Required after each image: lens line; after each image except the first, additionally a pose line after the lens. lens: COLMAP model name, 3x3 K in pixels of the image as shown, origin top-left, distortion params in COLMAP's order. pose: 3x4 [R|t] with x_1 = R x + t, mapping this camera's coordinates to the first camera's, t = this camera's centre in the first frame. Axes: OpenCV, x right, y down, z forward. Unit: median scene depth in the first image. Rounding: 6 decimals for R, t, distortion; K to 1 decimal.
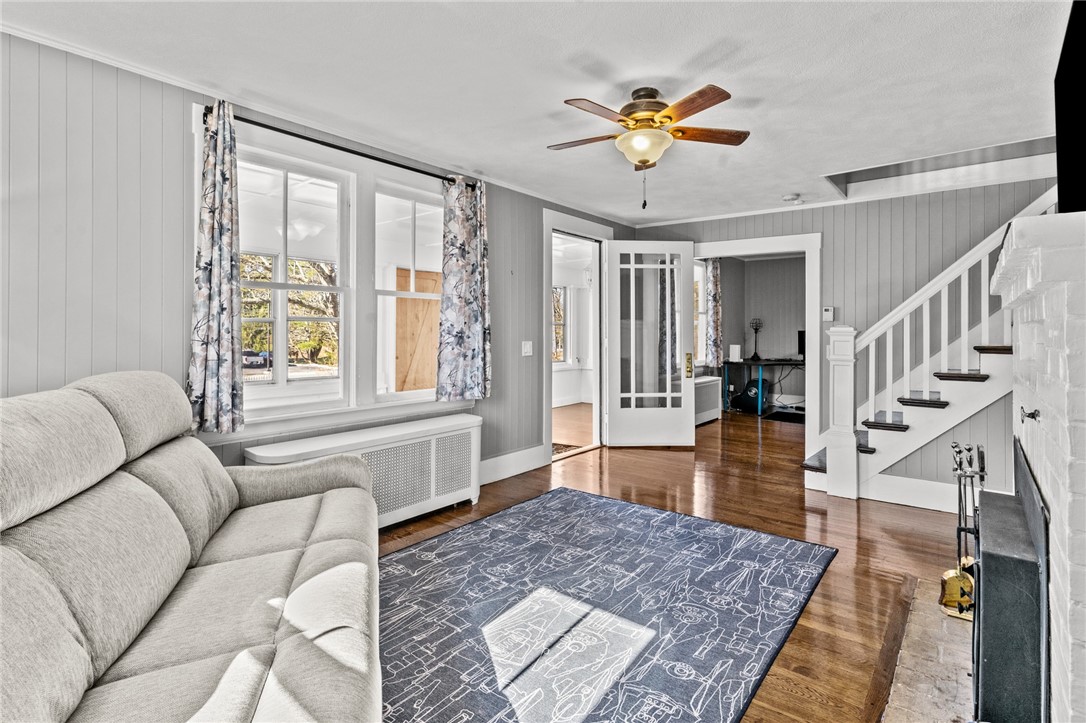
lens RADIAL K [[536.0, 0, 539.5], [0, 536.0, 326.4], [0, 0, 1]] dist [0.001715, 0.000352]
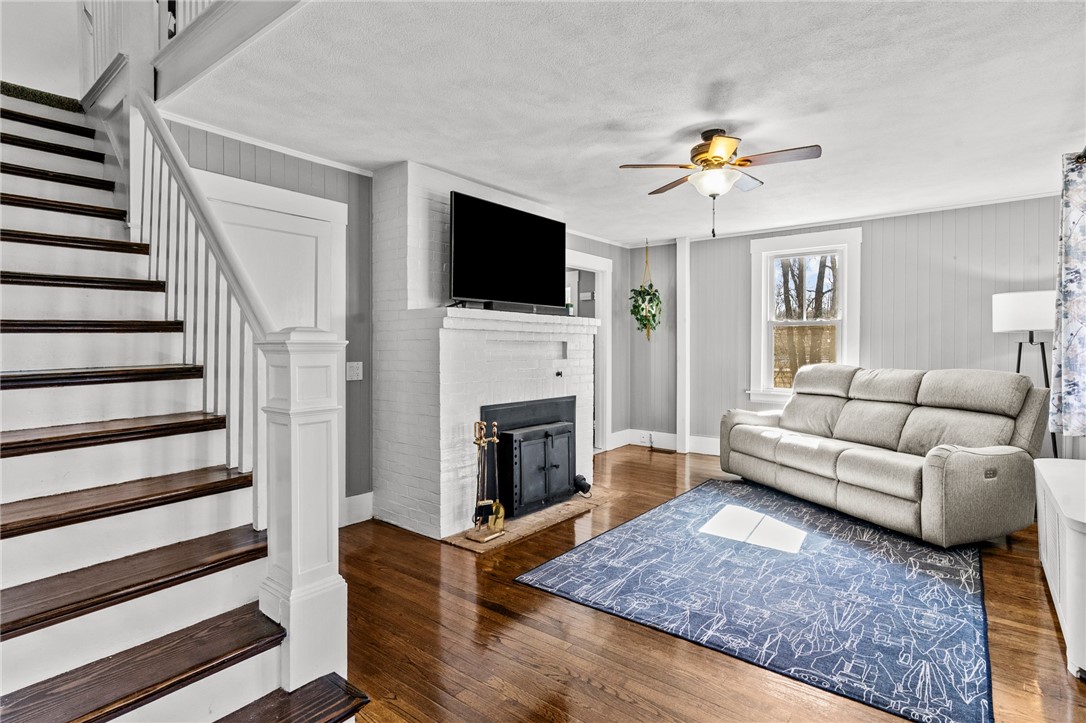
lens RADIAL K [[534.0, 0, 541.5], [0, 534.0, 349.5], [0, 0, 1]] dist [0.003459, 0.000608]
pose [[-0.999890, -0.006278, -0.013411, 0.476359], [-0.006250, 0.999978, -0.002174, 0.018508], [0.013424, -0.002090, -0.999908, 1.756869]]
